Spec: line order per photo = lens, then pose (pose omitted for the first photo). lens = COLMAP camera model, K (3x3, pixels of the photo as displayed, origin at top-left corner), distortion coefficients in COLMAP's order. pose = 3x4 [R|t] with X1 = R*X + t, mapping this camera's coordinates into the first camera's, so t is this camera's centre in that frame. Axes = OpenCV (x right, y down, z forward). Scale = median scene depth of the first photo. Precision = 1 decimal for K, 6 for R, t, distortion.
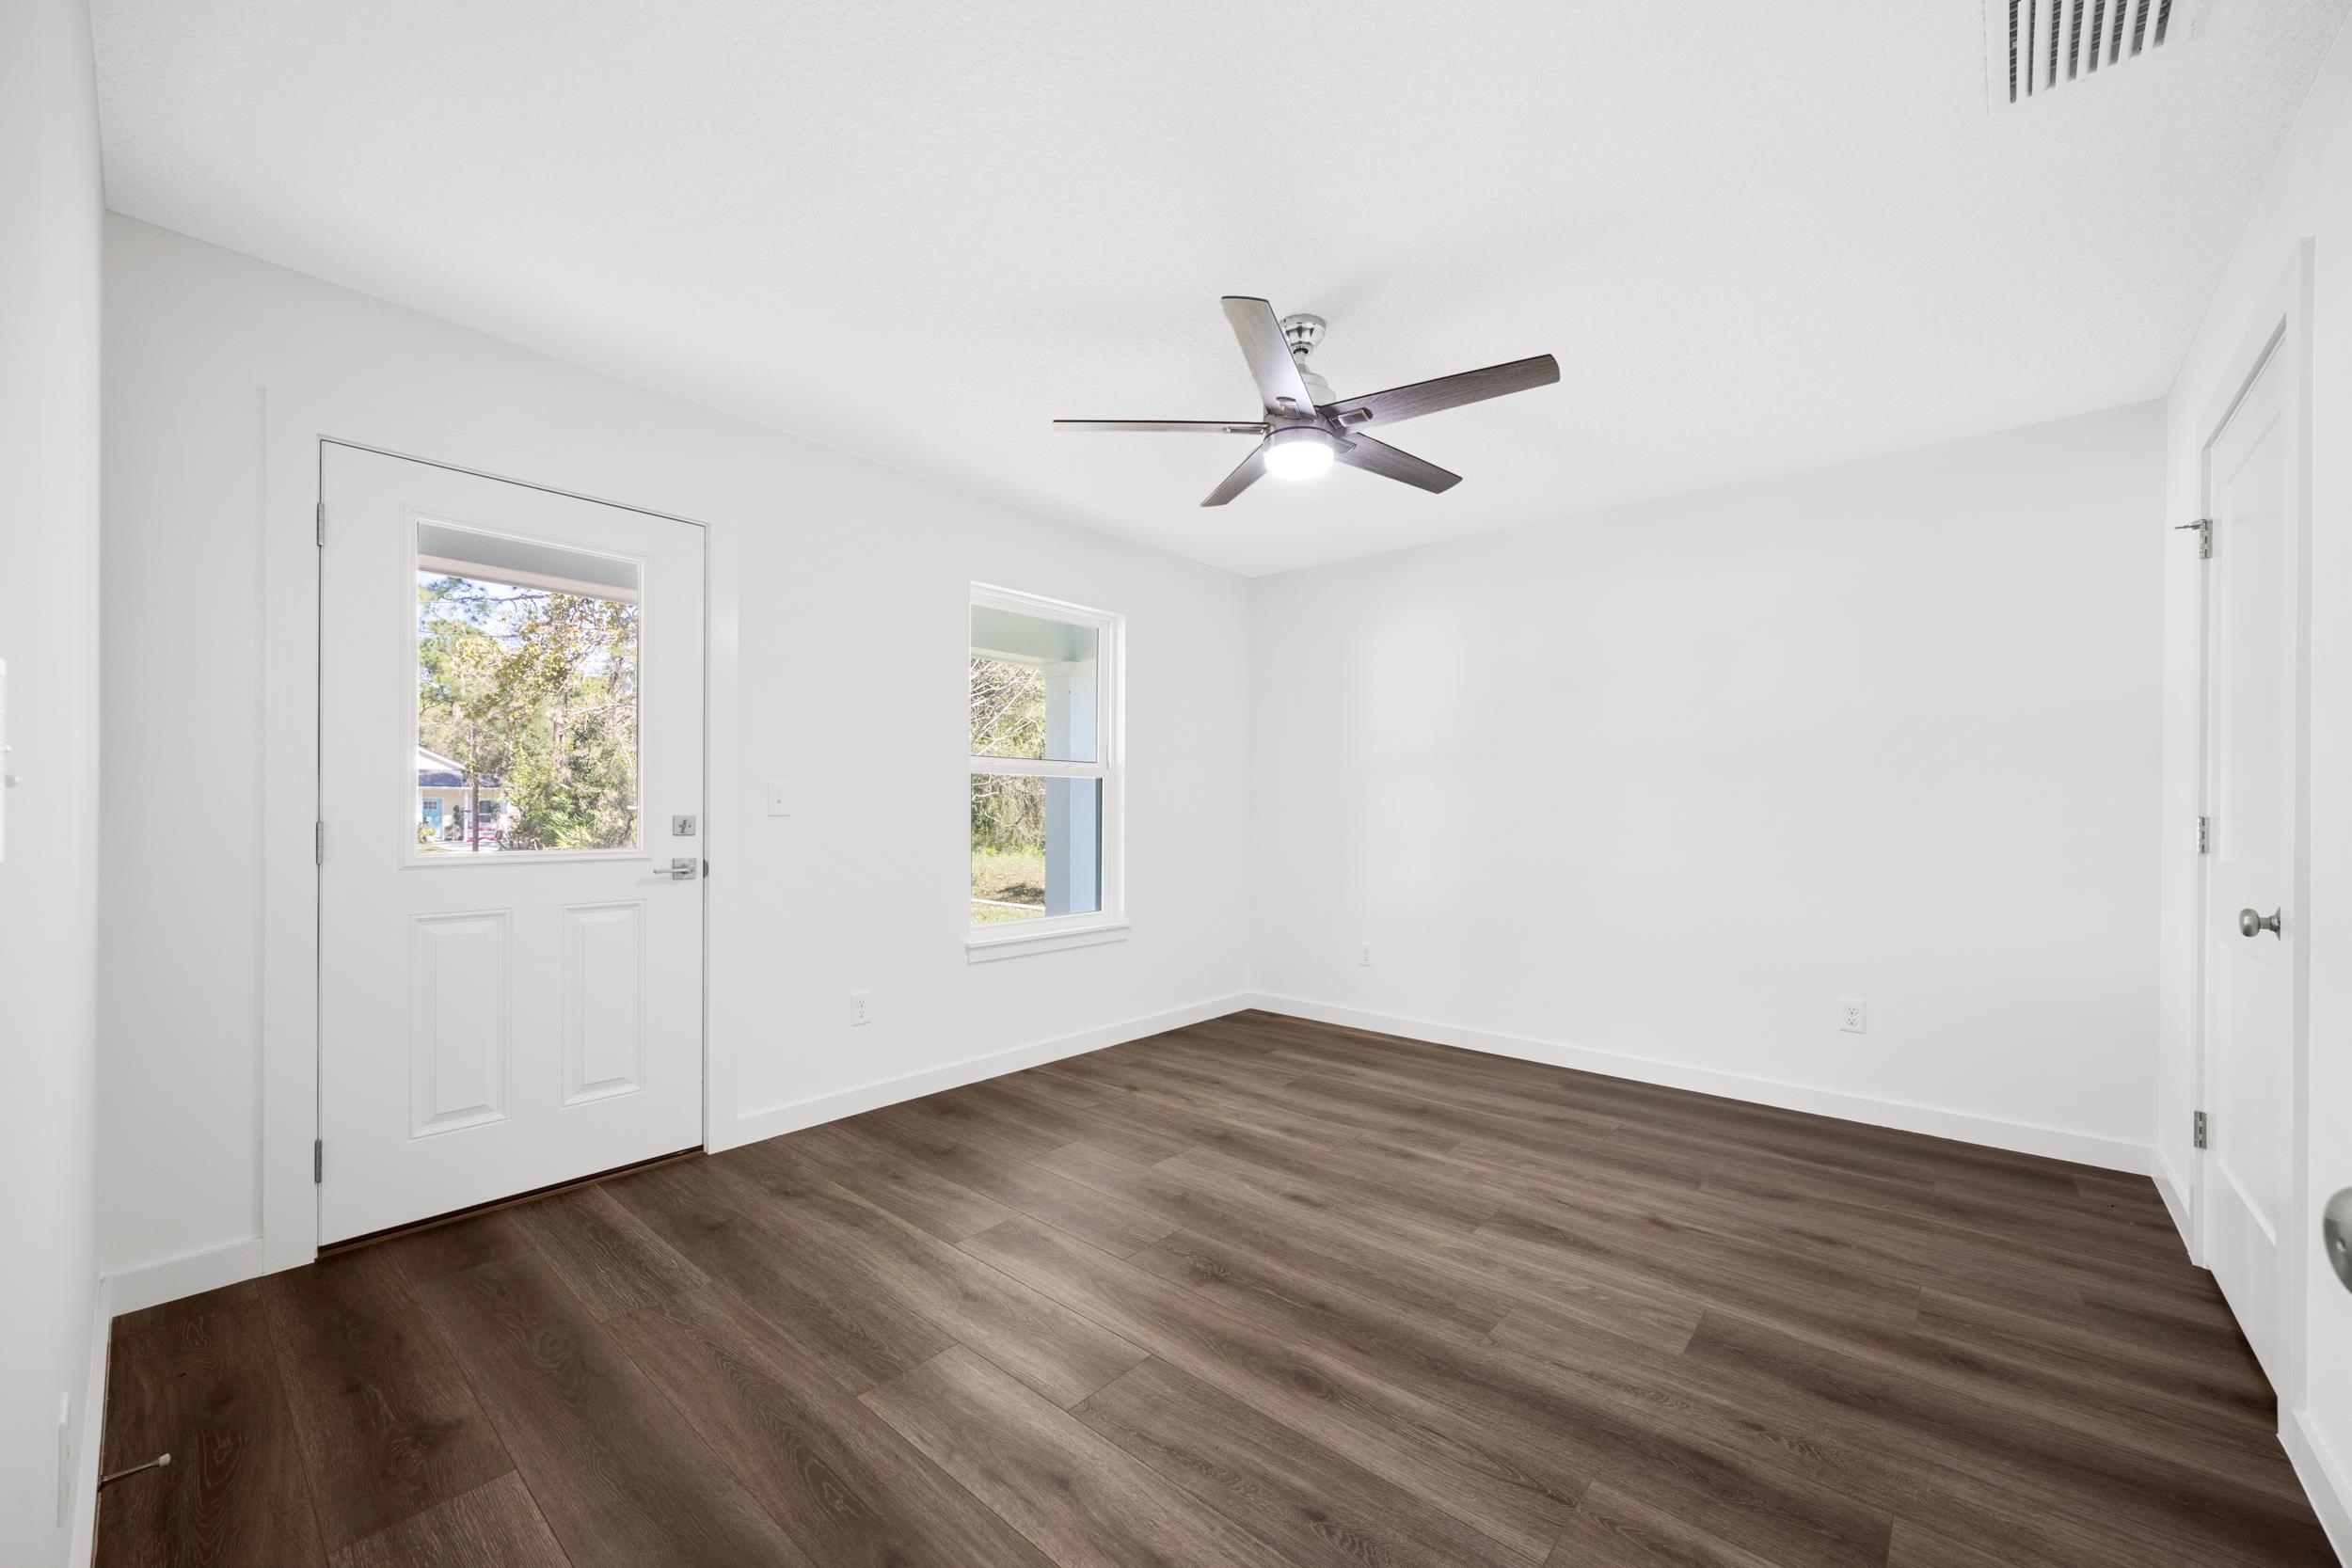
lens RADIAL K [[900.7, 0, 1184.5], [0, 900.7, 794.6], [0, 0, 1]] dist [-0.001594, -0.000141]
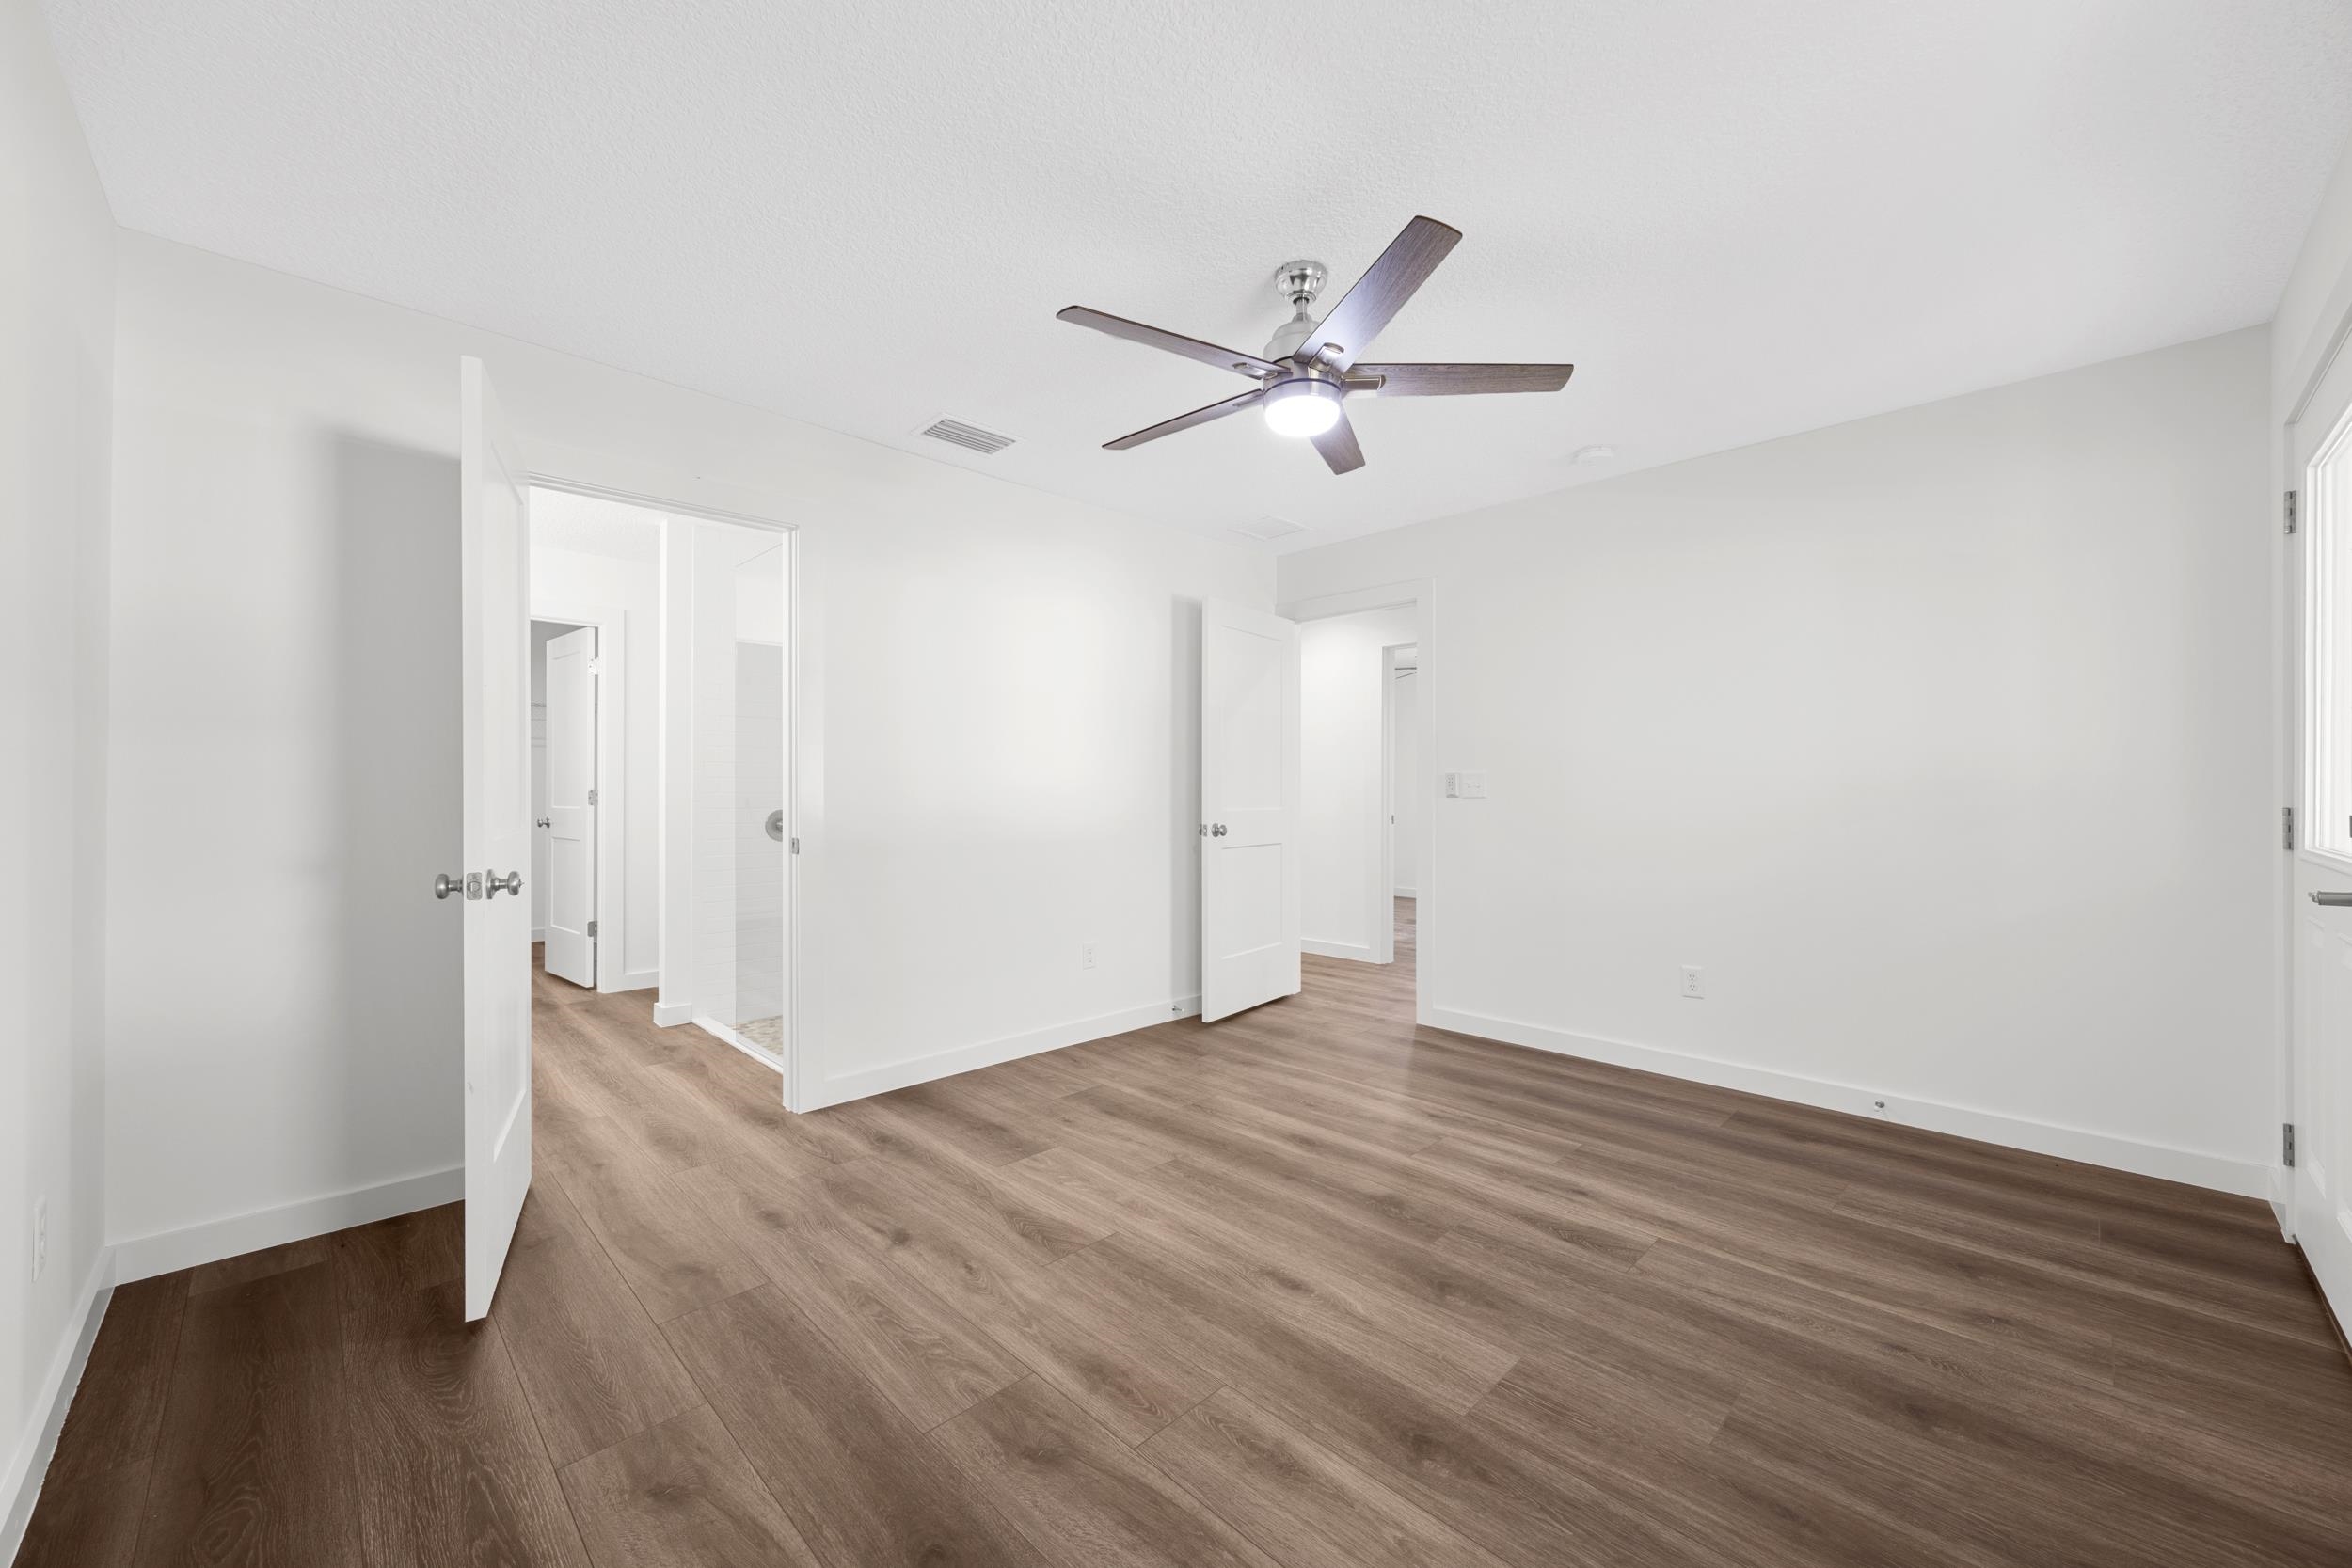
lens RADIAL K [[900.7, 0, 1184.5], [0, 900.7, 794.6], [0, 0, 1]] dist [-0.001594, -0.000141]
pose [[-0.997425, -0.004927, 0.071554, 0.181049], [-0.005502, 0.999954, -0.007853, 0.029680], [-0.071512, -0.008227, -0.997406, 1.955233]]
